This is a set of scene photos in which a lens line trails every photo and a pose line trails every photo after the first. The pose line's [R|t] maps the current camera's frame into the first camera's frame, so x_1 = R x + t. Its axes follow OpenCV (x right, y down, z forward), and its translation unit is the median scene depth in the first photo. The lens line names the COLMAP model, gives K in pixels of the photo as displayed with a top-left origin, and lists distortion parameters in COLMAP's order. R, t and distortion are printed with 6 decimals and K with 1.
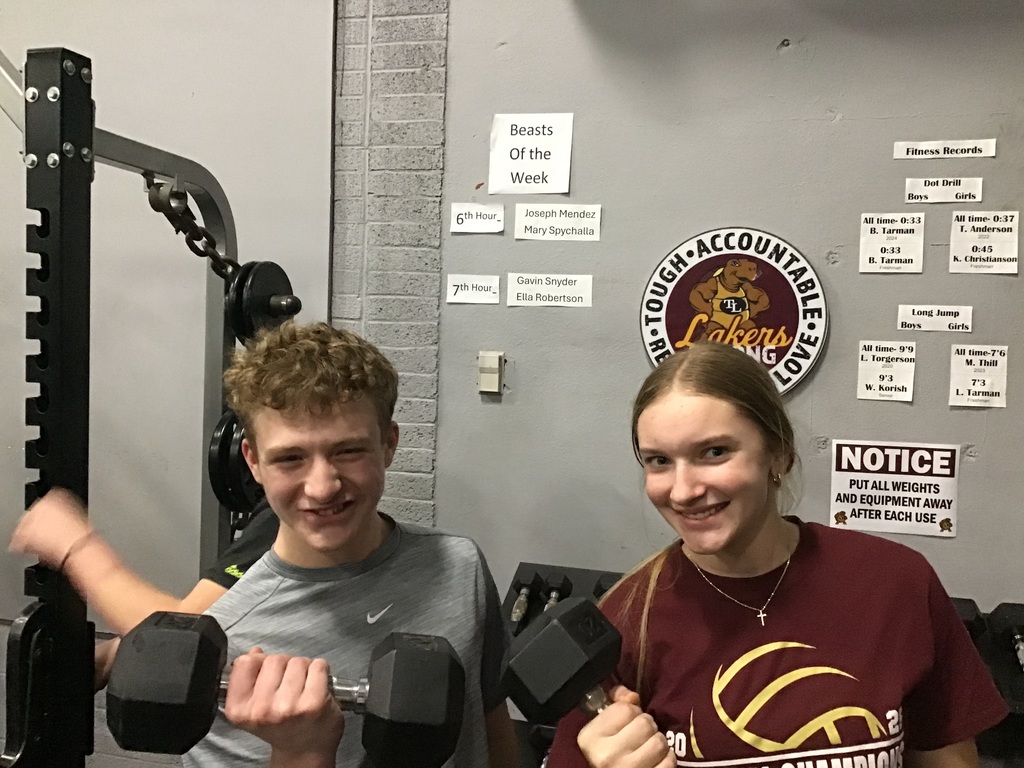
lens RADIAL K [[944.2, 0, 508.7], [0, 944.2, 385.4], [0, 0, 1]] dist [0.121523, -0.240612]
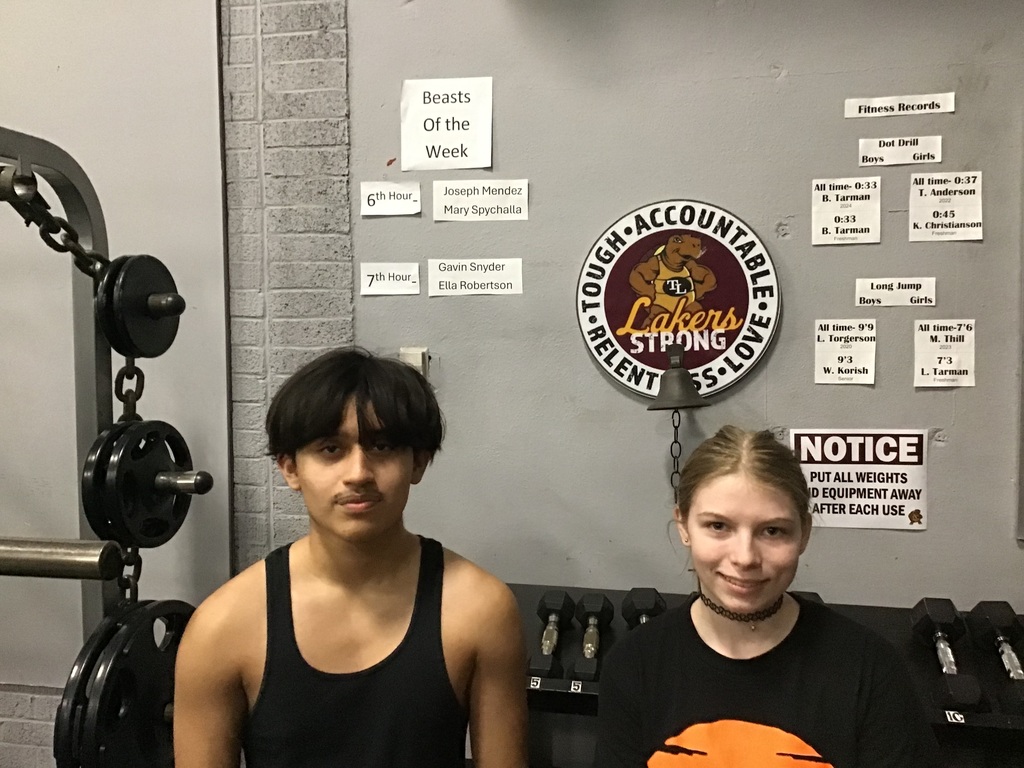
lens RADIAL K [[944.2, 0, 515.8], [0, 944.2, 385.4], [0, 0, 1]] dist [0.121523, -0.240612]
pose [[0.996992, -0.044368, 0.063543, 0.021285], [0.043439, 0.998929, 0.015926, -0.011079], [-0.064181, -0.013118, 0.997852, 0.107817]]
